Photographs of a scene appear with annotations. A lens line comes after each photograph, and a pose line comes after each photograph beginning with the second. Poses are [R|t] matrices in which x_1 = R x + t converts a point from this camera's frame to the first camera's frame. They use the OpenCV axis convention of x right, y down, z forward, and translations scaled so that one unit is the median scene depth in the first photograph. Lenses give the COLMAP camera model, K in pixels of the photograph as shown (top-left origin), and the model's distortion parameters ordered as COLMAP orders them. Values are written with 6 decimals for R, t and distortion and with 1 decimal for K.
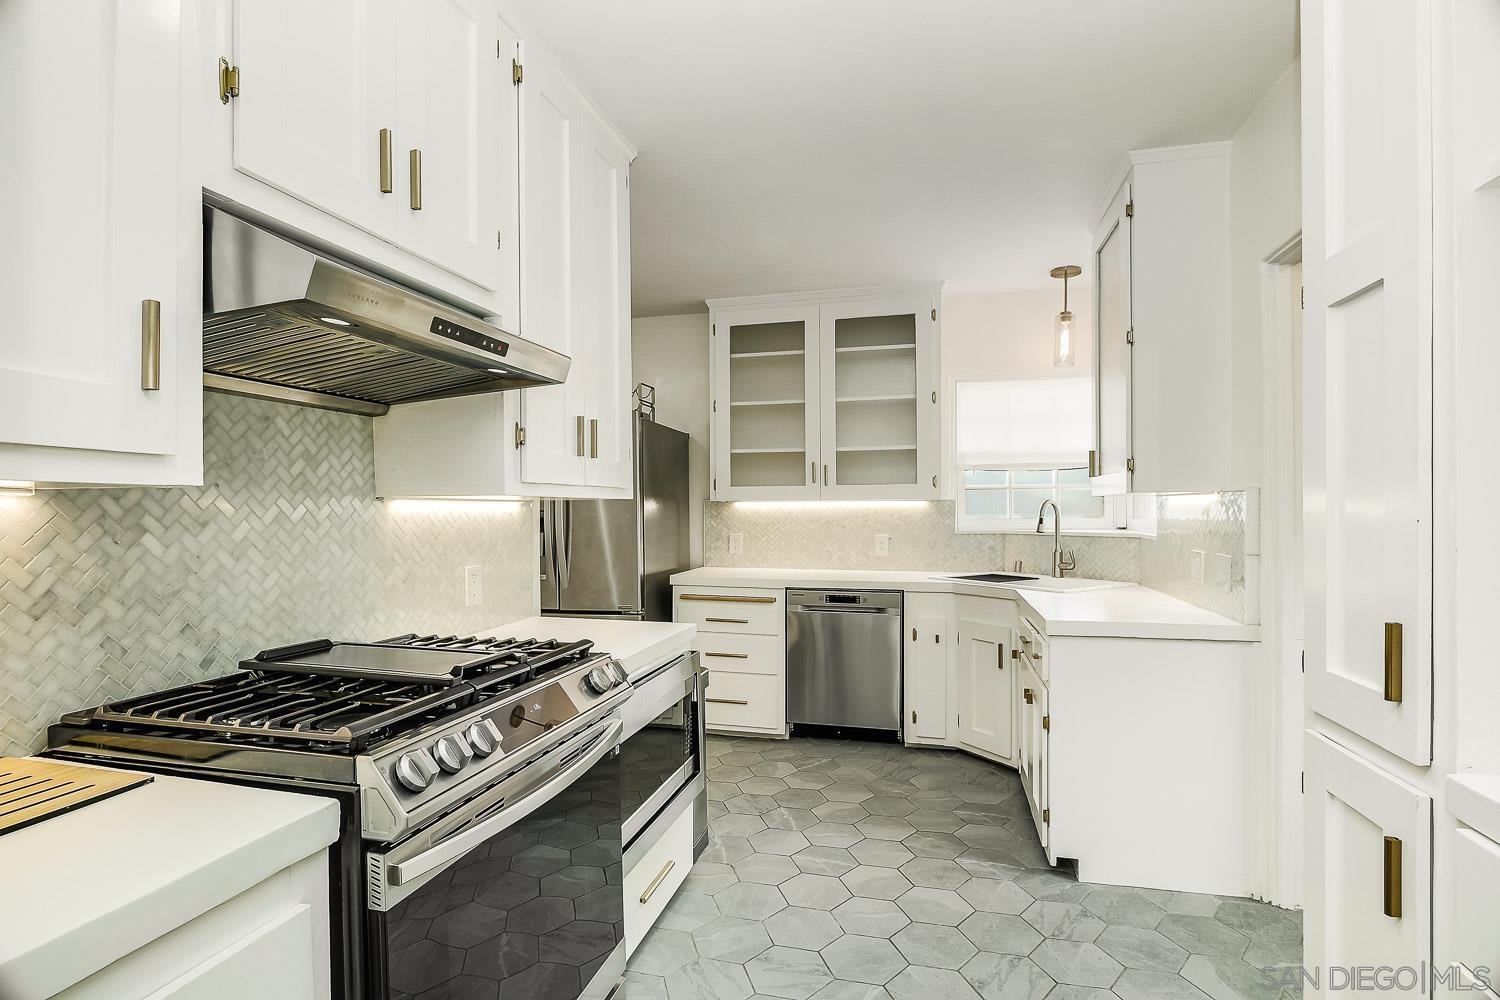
lens RADIAL K [[743.1, 0, 758.1], [0, 743.1, 507.2], [0, 0, 1]] dist [-0.010369, -0.000632]
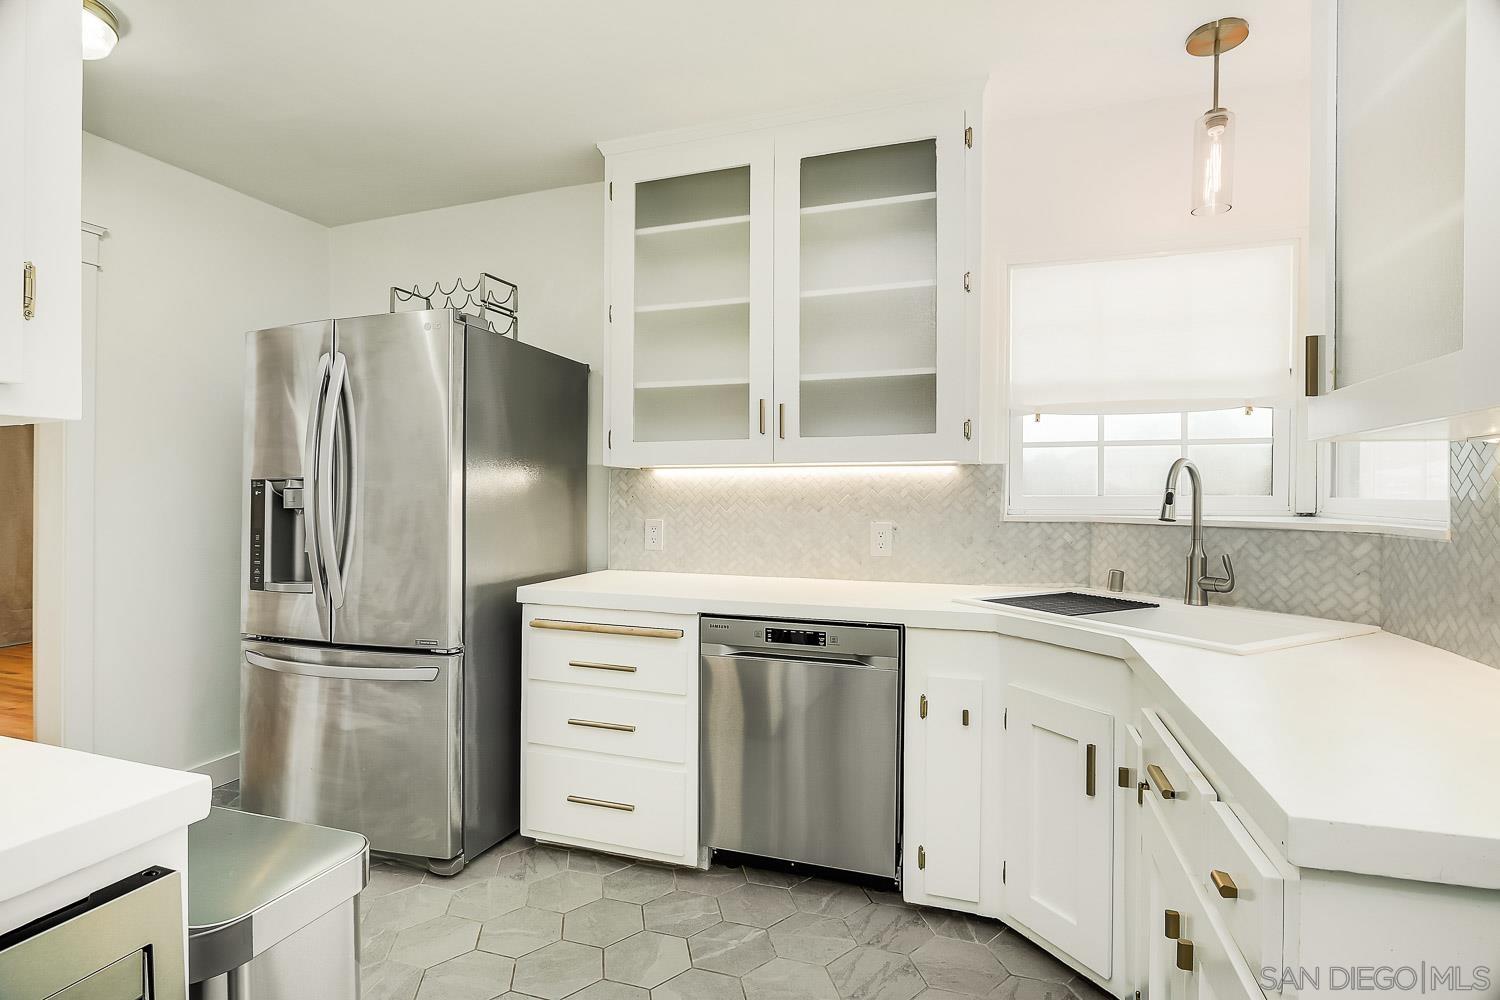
lens RADIAL K [[743.1, 0, 753.2], [0, 743.1, 505.1], [0, 0, 1]] dist [-0.010369, -0.000632]
pose [[0.996892, 0.006496, -0.078511, 0.121629], [-0.005198, 0.999847, 0.016726, 0.014832], [0.078607, -0.016266, 0.996773, 0.428004]]
